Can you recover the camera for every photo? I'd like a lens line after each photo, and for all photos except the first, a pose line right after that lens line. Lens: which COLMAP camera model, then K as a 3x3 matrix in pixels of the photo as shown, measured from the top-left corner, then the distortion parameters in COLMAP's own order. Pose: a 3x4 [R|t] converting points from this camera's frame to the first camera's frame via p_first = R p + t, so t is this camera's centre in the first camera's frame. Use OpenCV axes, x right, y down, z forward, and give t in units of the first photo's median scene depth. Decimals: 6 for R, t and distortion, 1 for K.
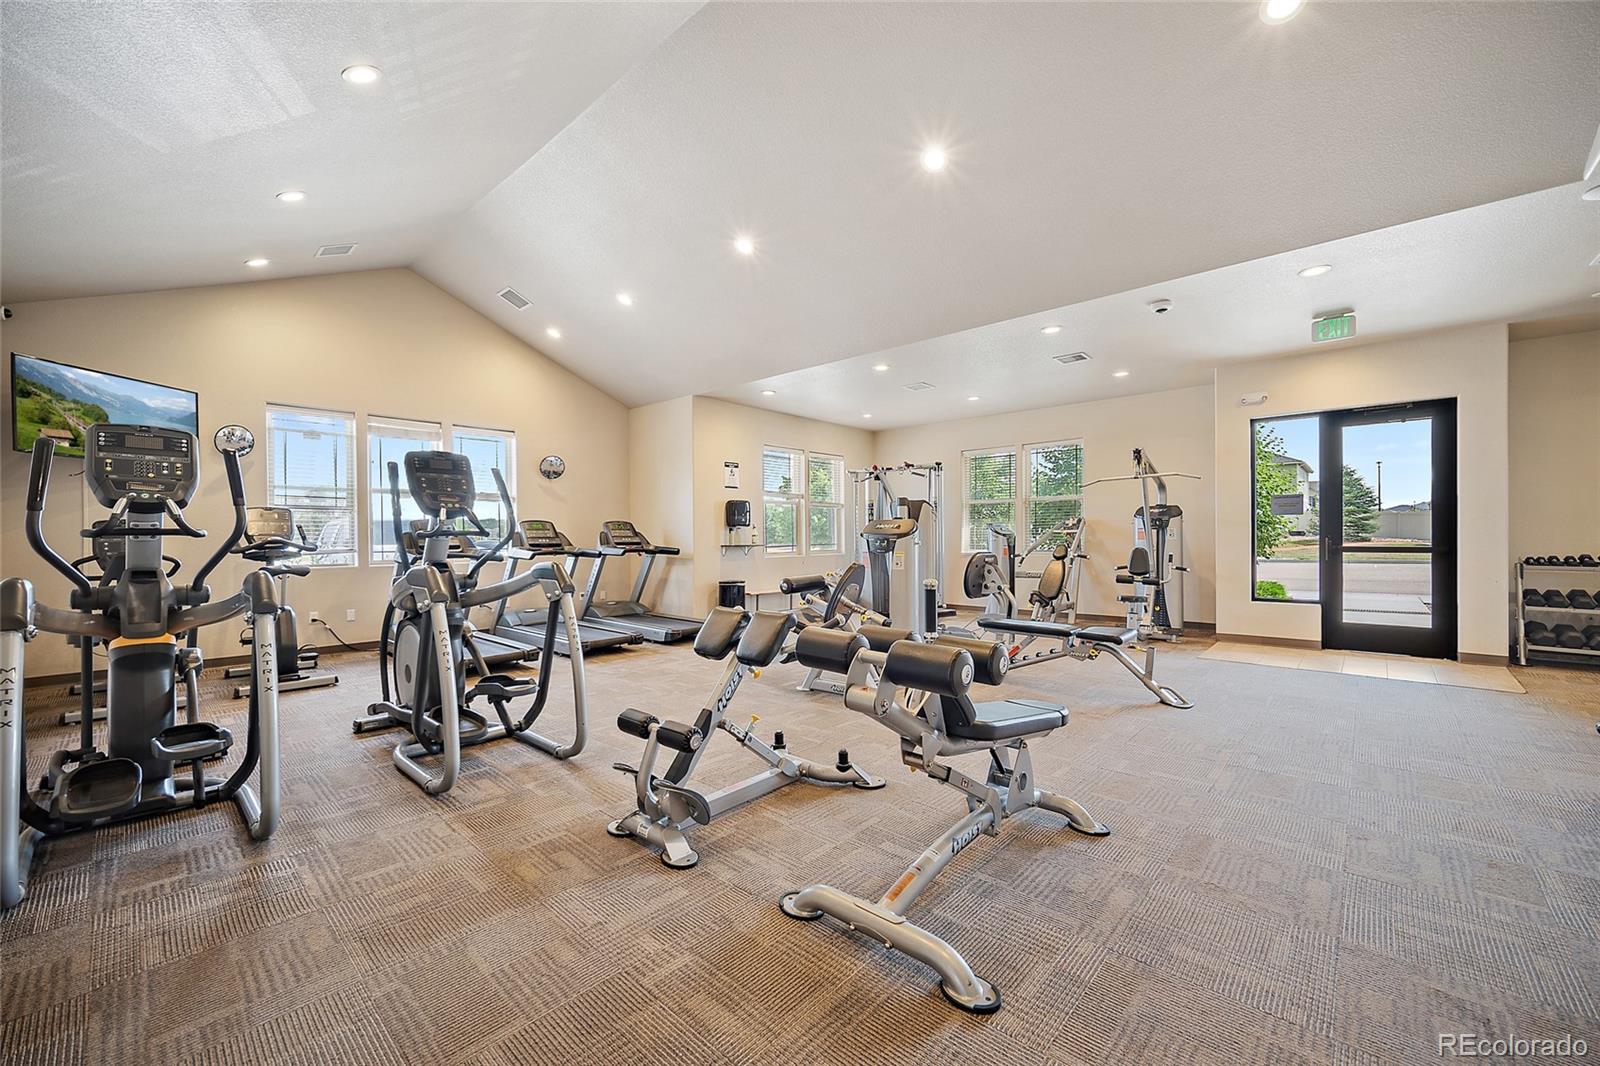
lens RADIAL K [[638.1, 0, 804.9], [0, 638.1, 535.1], [0, 0, 1]] dist [-0.000840, 0.000041]
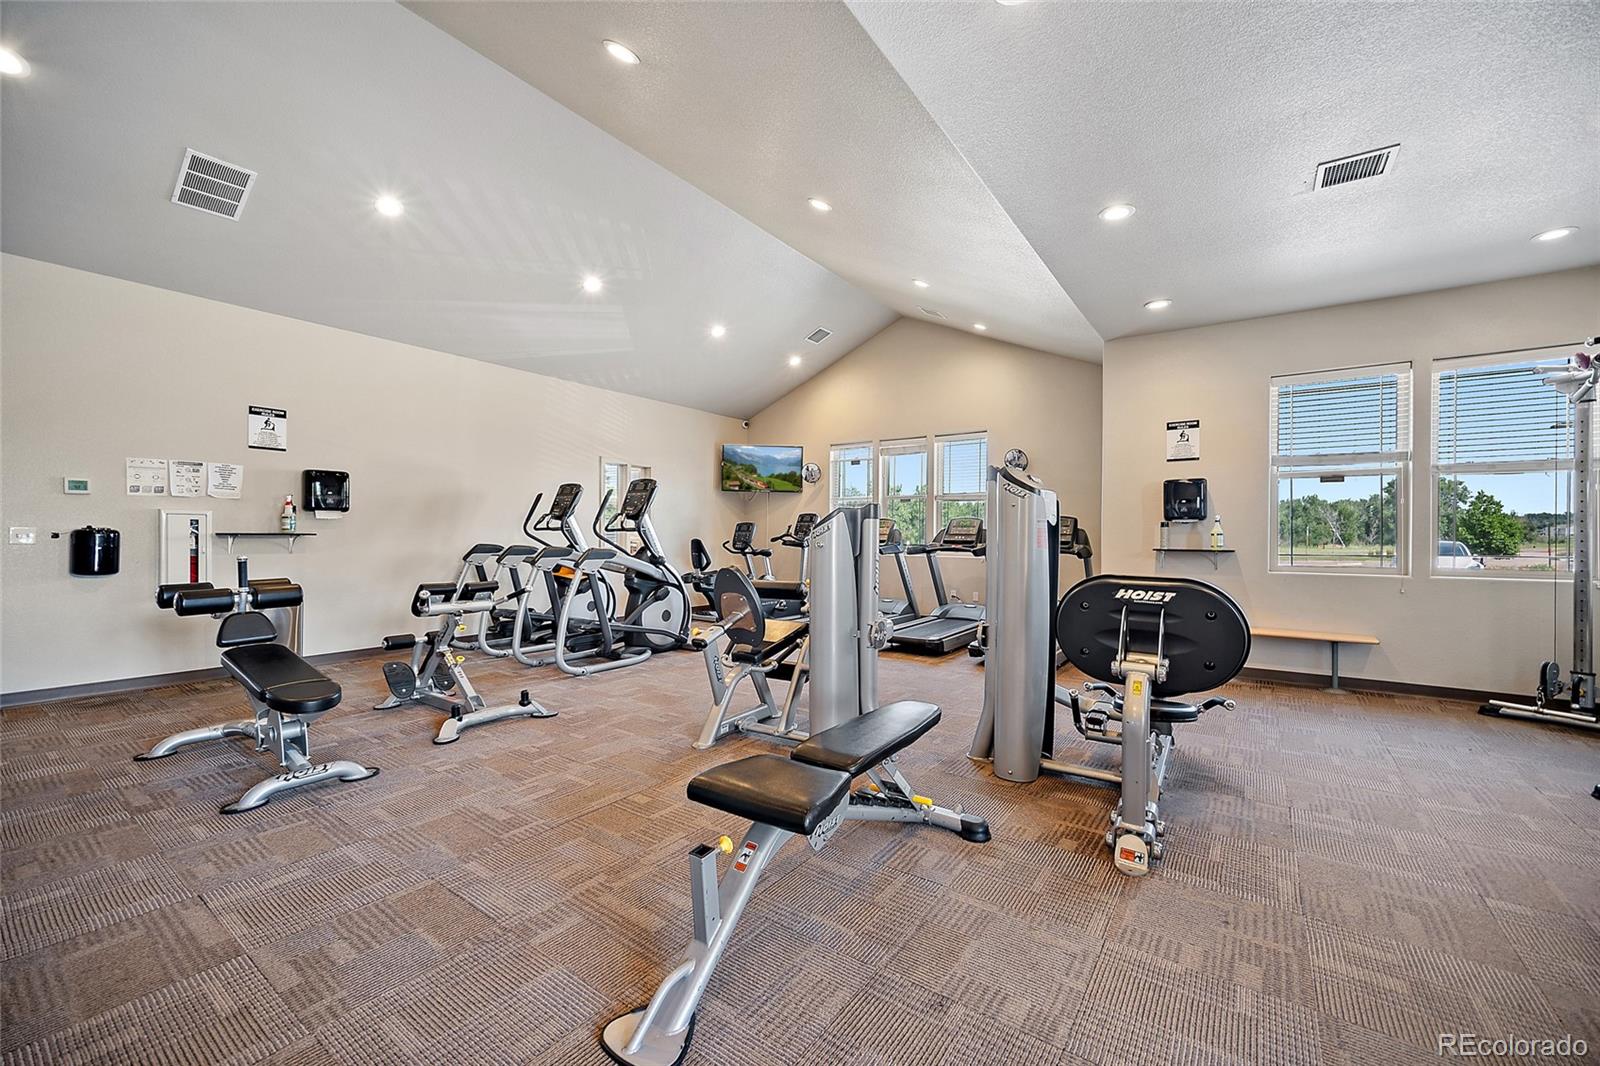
lens RADIAL K [[638.1, 0, 804.9], [0, 638.1, 535.1], [0, 0, 1]] dist [-0.000840, 0.000041]
pose [[0.113575, 0.005586, -0.993514, 0.879640], [-0.004118, 0.999978, 0.005152, 0.000024], [0.993521, 0.003506, 0.113596, 0.990965]]
